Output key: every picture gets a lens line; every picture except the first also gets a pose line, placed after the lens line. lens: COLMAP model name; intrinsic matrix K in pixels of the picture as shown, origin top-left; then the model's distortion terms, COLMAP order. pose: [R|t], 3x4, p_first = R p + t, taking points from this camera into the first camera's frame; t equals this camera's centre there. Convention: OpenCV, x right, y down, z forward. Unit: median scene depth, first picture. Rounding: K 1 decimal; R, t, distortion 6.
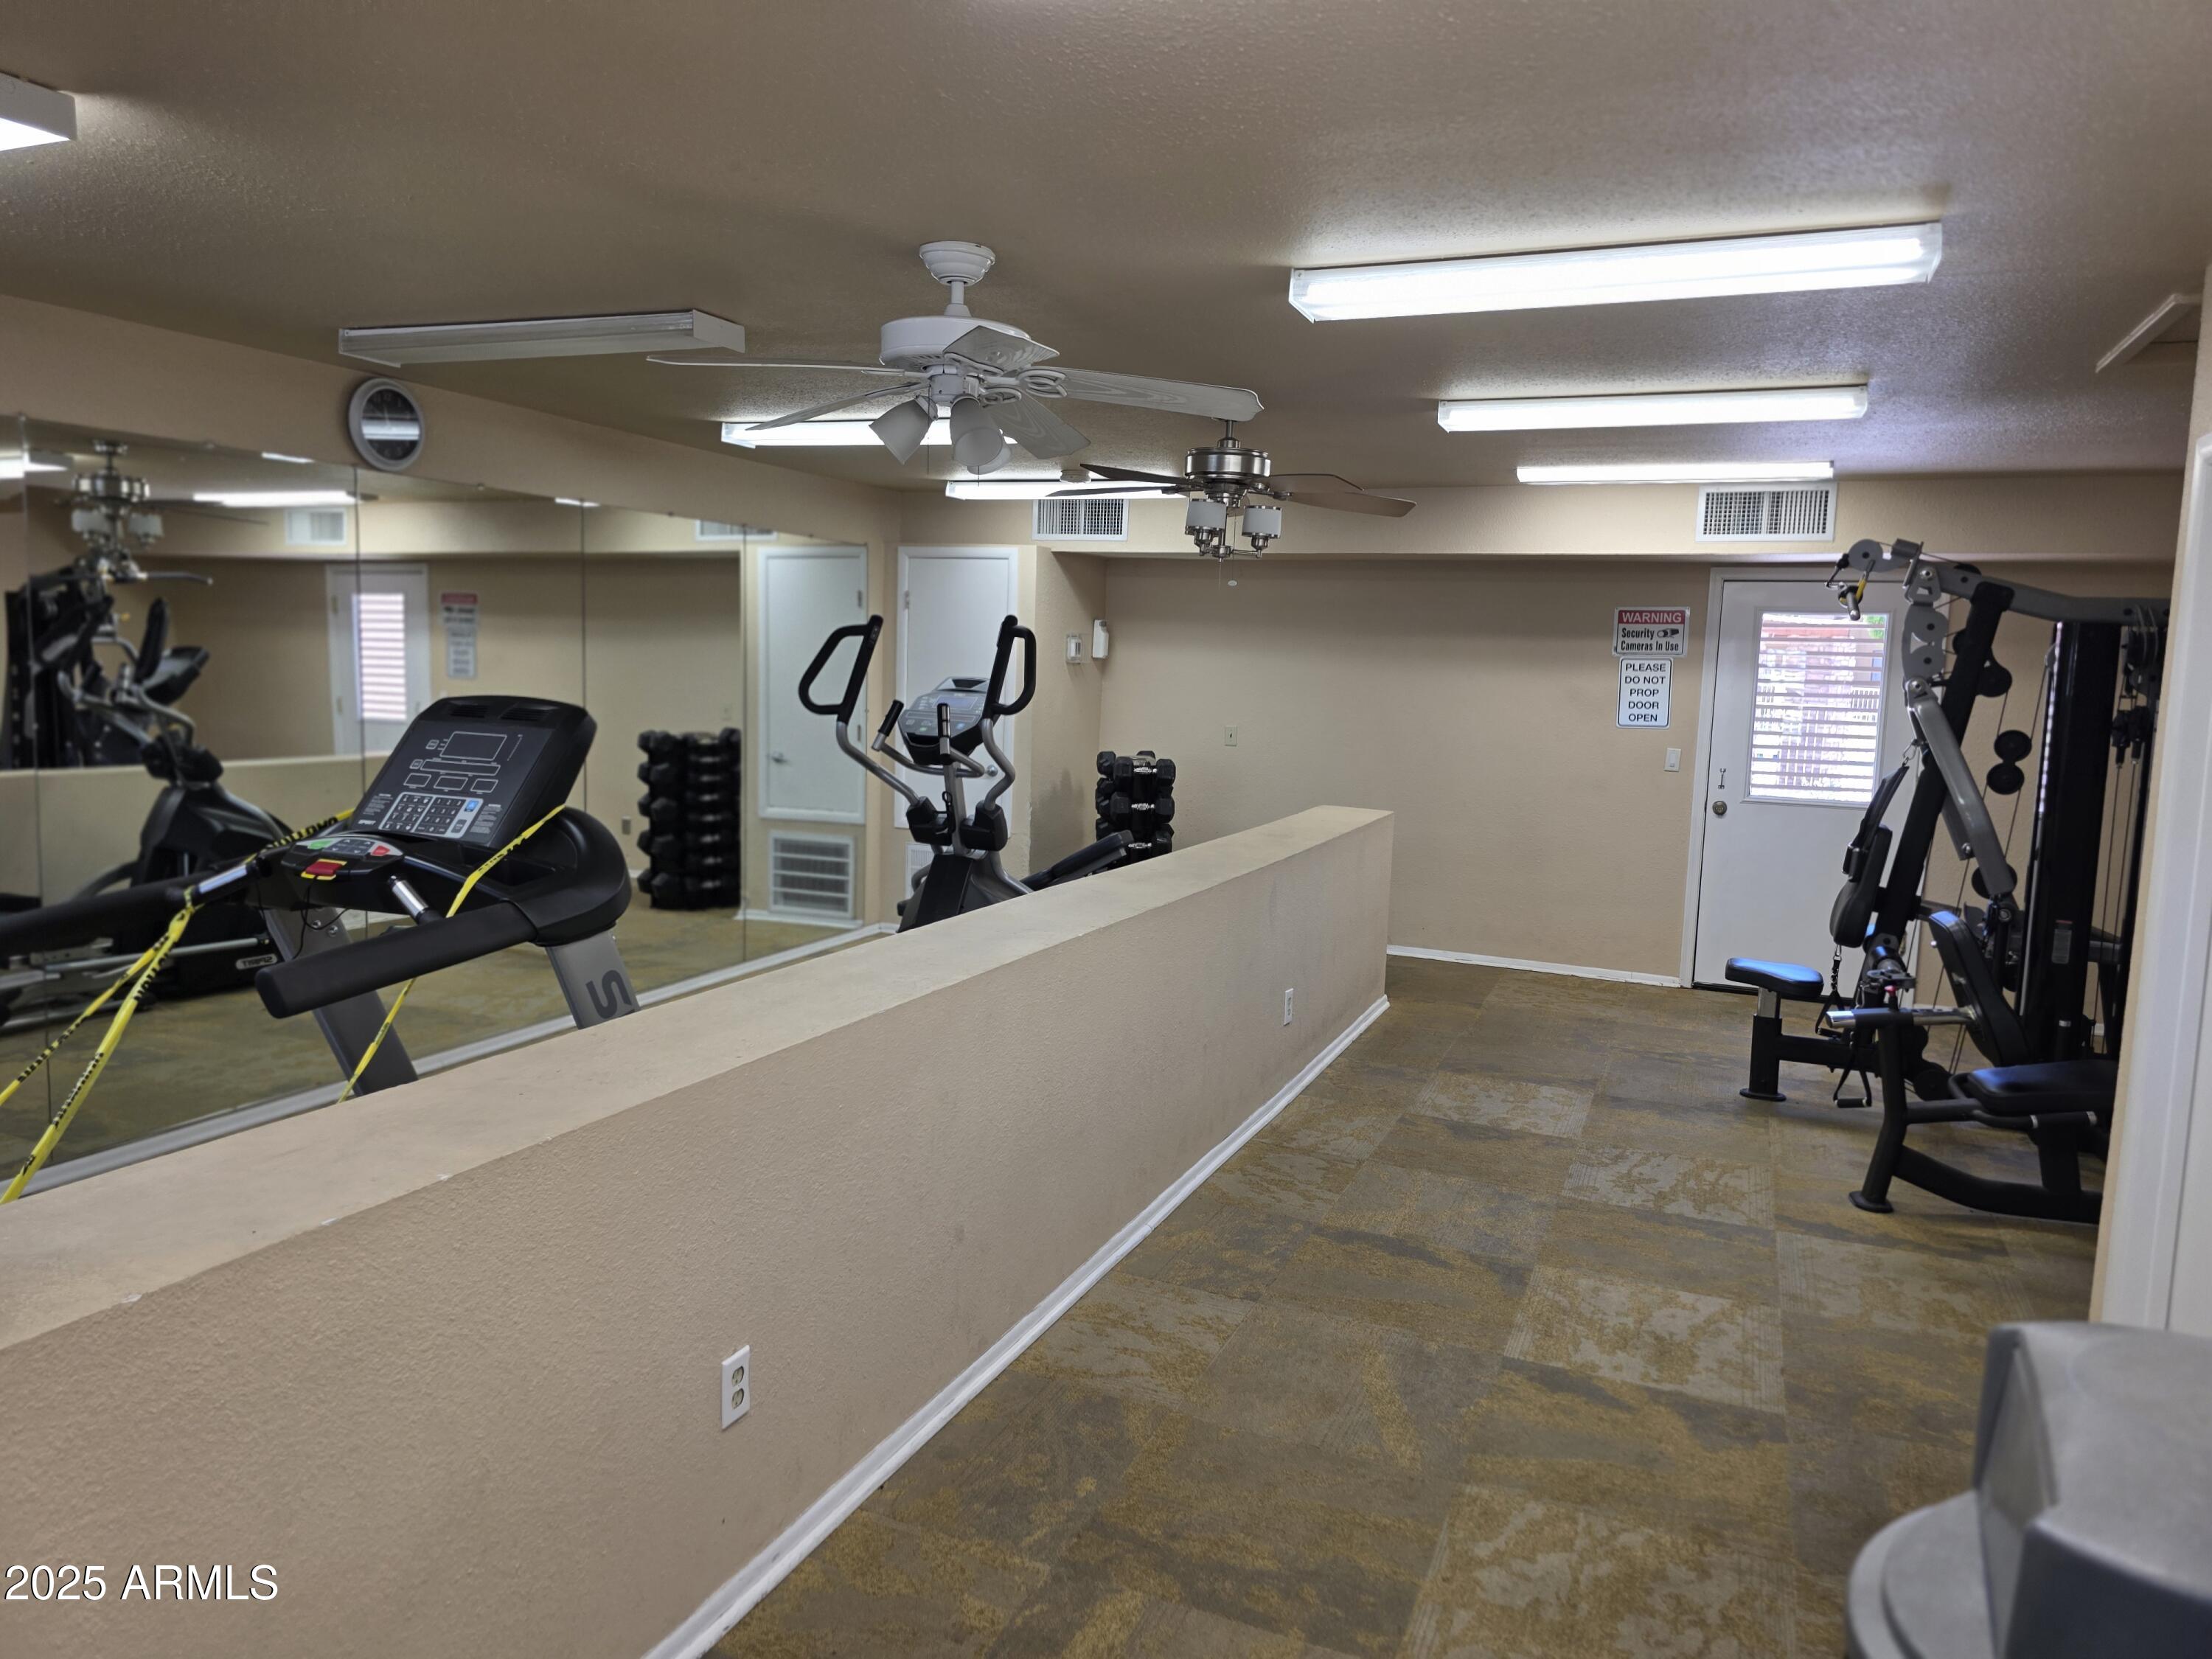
lens RADIAL K [[1497.9, 0, 1113.1], [0, 1497.9, 849.7], [0, 0, 1]] dist [0.075585, -0.064335]
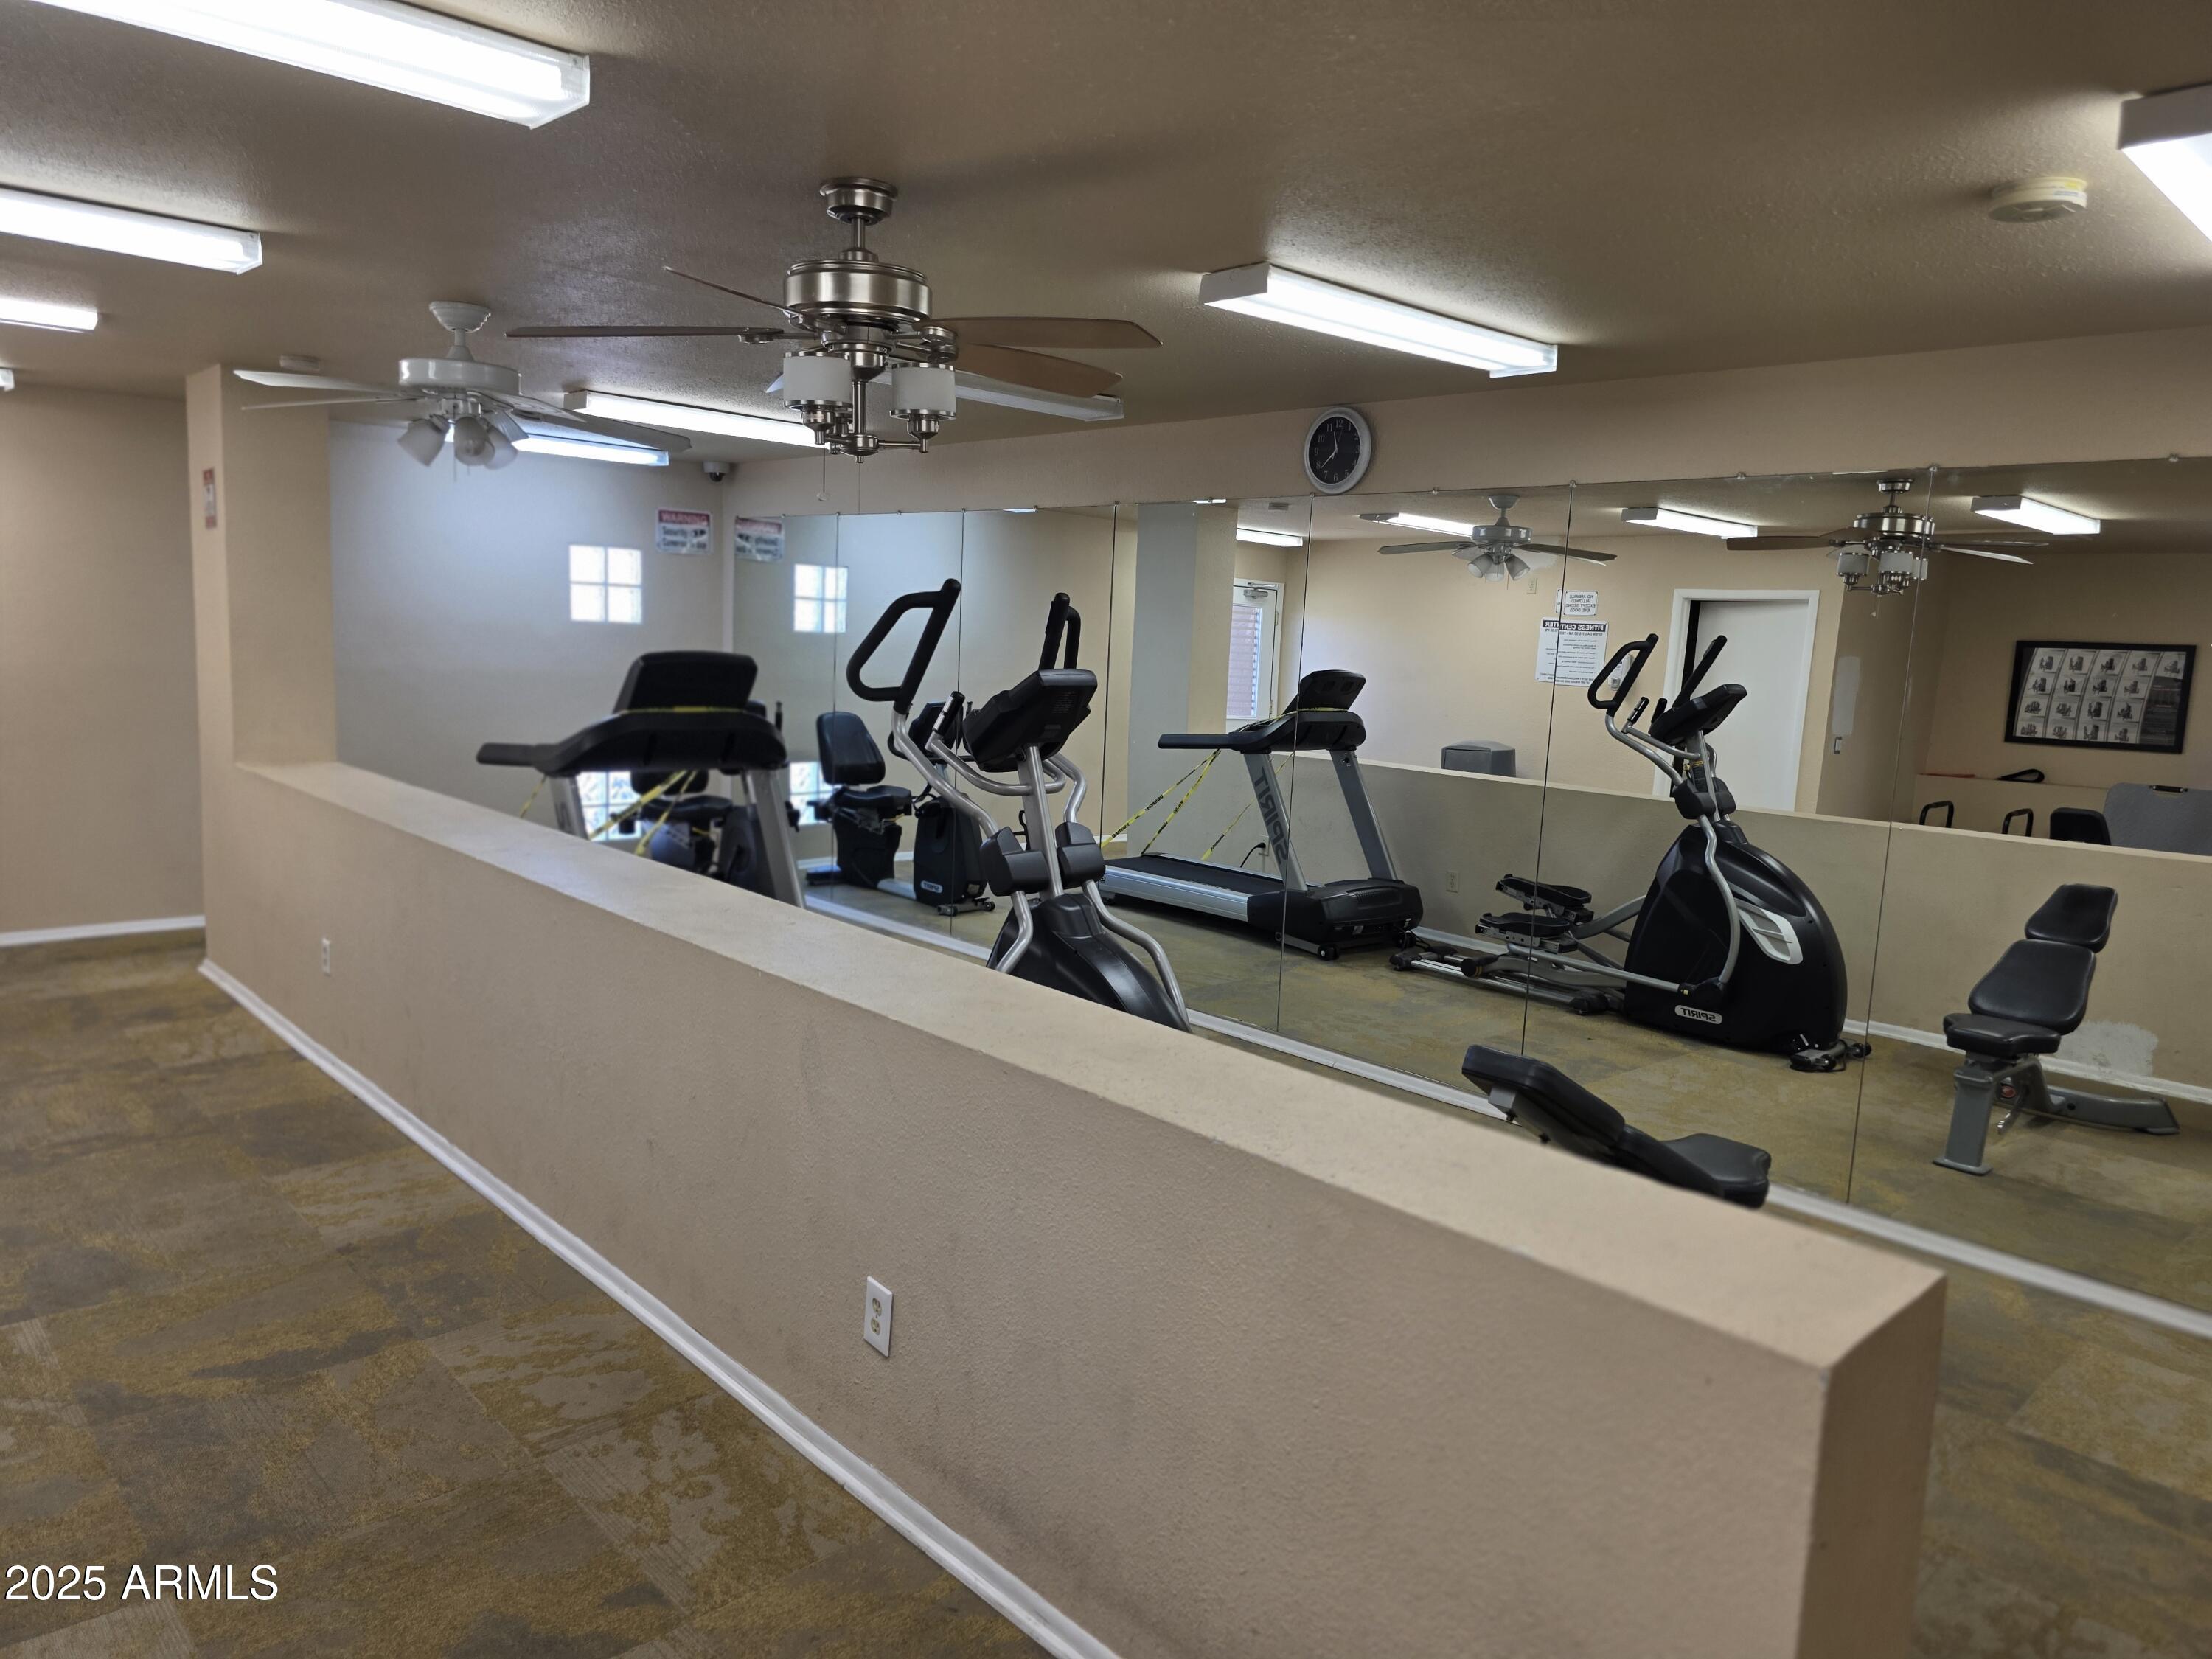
lens RADIAL K [[1583.3, 0, 1103.3], [0, 1583.3, 733.7], [0, 0, 1]] dist [0.026886, -0.001615]
pose [[-0.436919, 0.002725, -0.899497, 0.681962], [-0.171012, 0.981505, 0.086041, -0.169495], [0.883095, 0.191417, -0.428373, 1.537544]]
